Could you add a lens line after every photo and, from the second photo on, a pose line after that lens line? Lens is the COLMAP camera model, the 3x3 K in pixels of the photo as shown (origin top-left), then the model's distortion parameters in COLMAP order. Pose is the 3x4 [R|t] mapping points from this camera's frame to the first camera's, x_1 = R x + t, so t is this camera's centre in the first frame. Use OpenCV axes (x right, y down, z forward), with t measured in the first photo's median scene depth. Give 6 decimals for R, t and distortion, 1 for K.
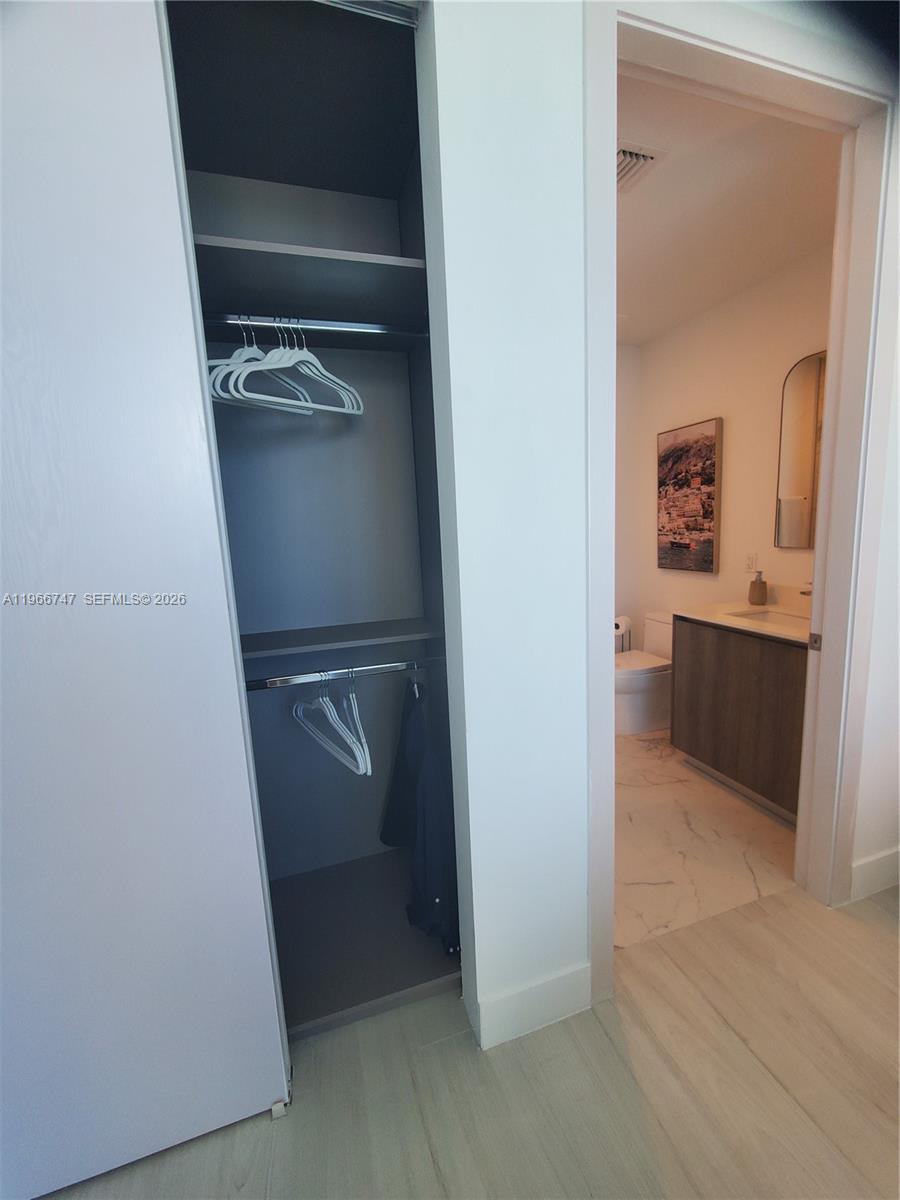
lens RADIAL K [[481.9, 0, 446.2], [0, 481.9, 601.5], [0, 0, 1]] dist [0.000092, -0.001565]
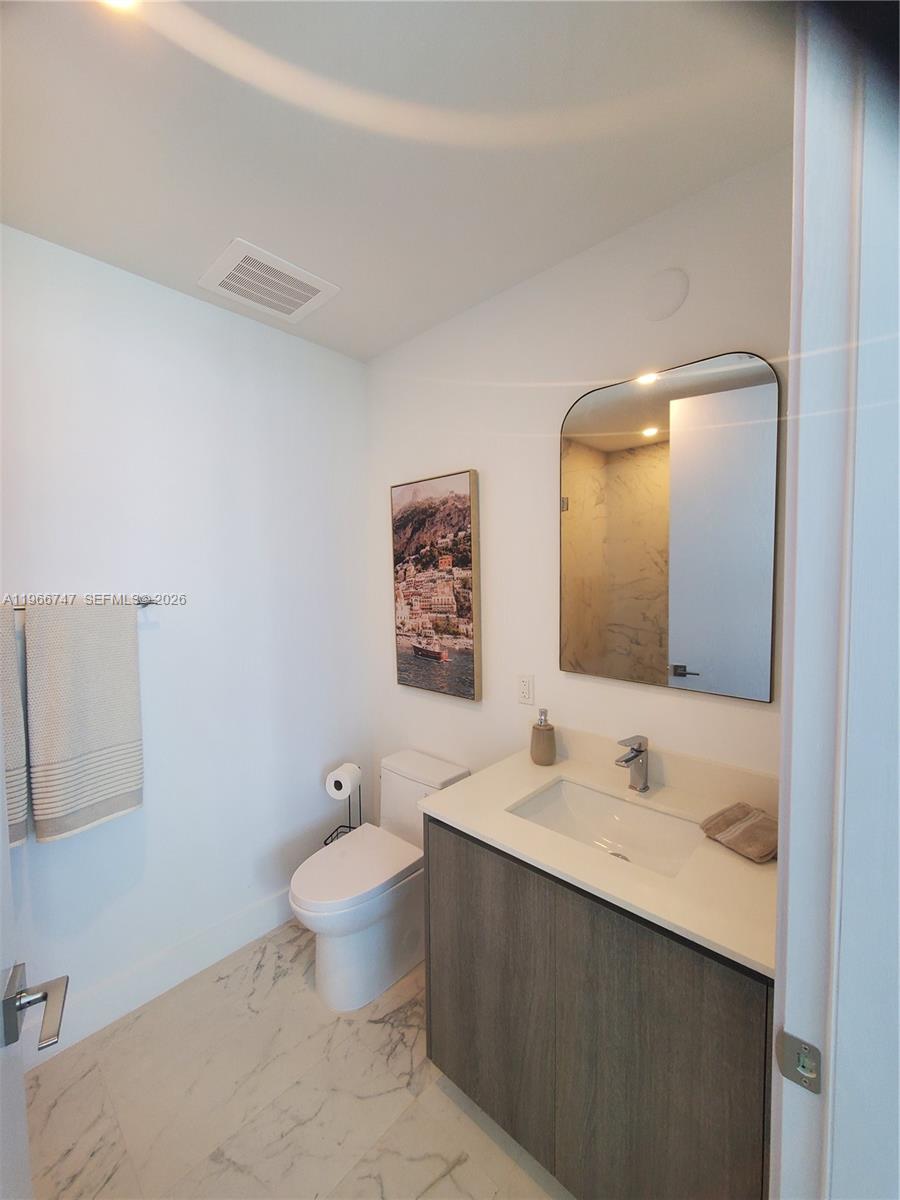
lens RADIAL K [[481.9, 0, 446.2], [0, 481.9, 602.7], [0, 0, 1]] dist [0.000092, -0.001565]
pose [[0.876844, 0.013710, 0.480579, 0.199769], [0.041708, 0.993656, -0.104446, -0.121329], [-0.478962, 0.111627, 0.870709, 0.425201]]
